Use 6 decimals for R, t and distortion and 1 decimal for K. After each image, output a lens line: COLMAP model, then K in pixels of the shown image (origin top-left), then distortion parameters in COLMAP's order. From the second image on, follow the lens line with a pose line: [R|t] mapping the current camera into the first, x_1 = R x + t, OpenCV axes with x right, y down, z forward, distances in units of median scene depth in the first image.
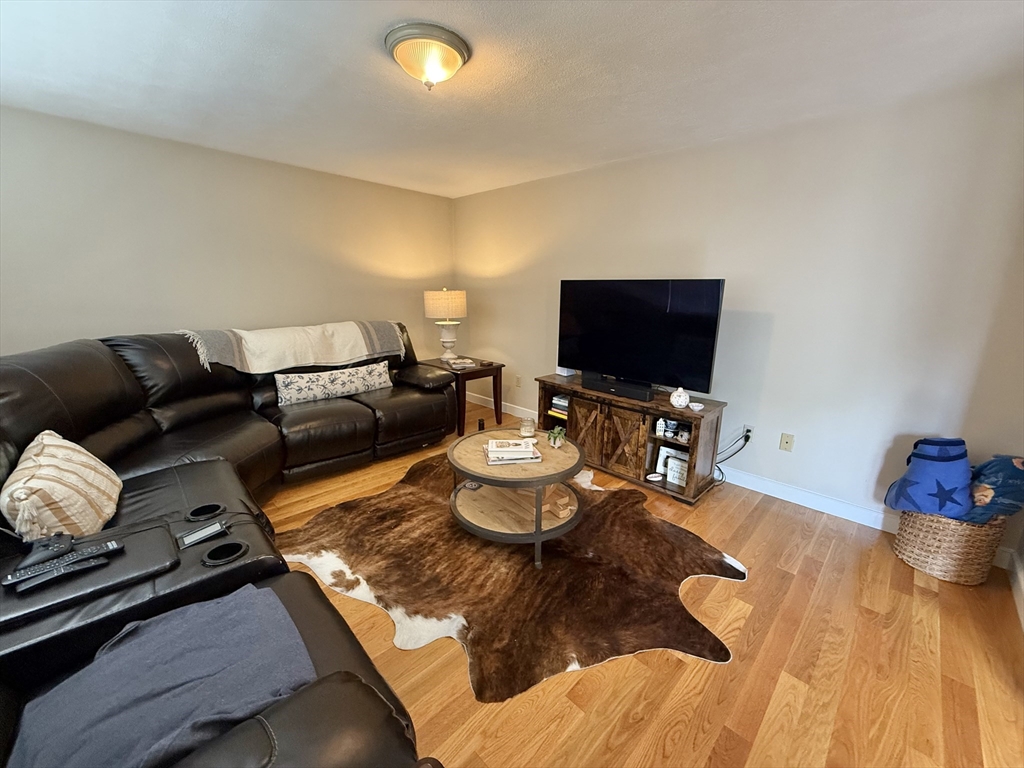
lens RADIAL K [[411.0, 0, 509.5], [0, 411.0, 381.0], [0, 0, 1]] dist [0.003593, -0.000110]
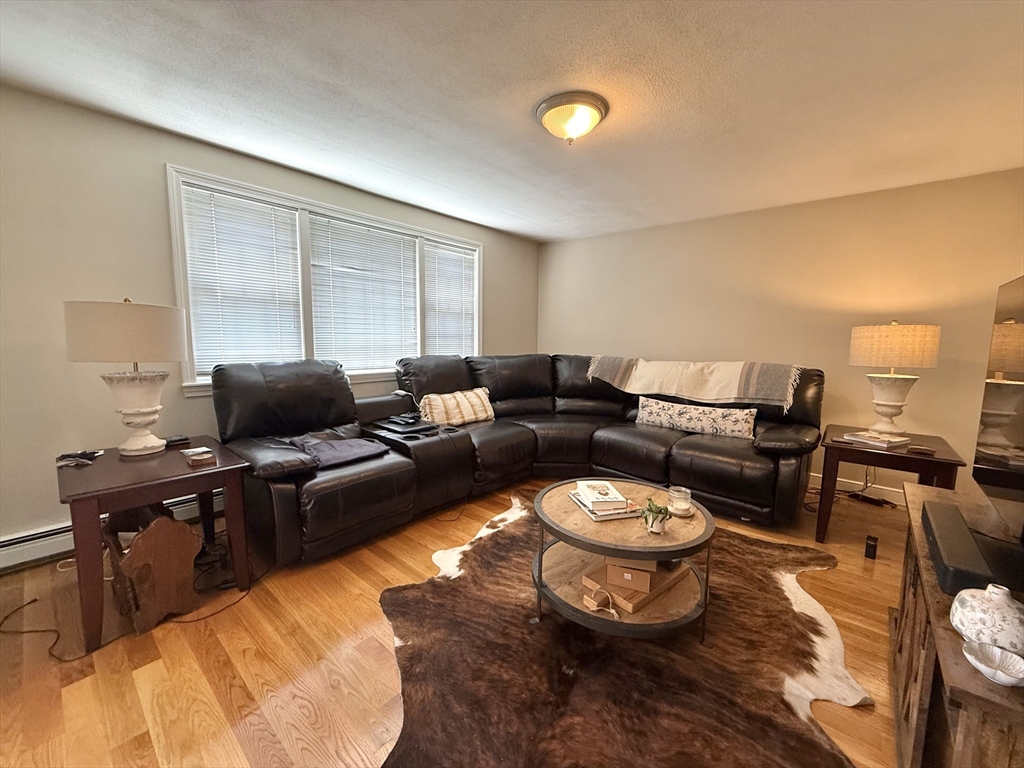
lens RADIAL K [[411.0, 0, 515.4], [0, 411.0, 382.7], [0, 0, 1]] dist [0.003593, -0.000110]
pose [[0.074931, 0.094110, -0.992738, 0.723440], [-0.231745, 0.969923, 0.074455, -0.072362], [0.969886, 0.224483, 0.094487, 0.635785]]
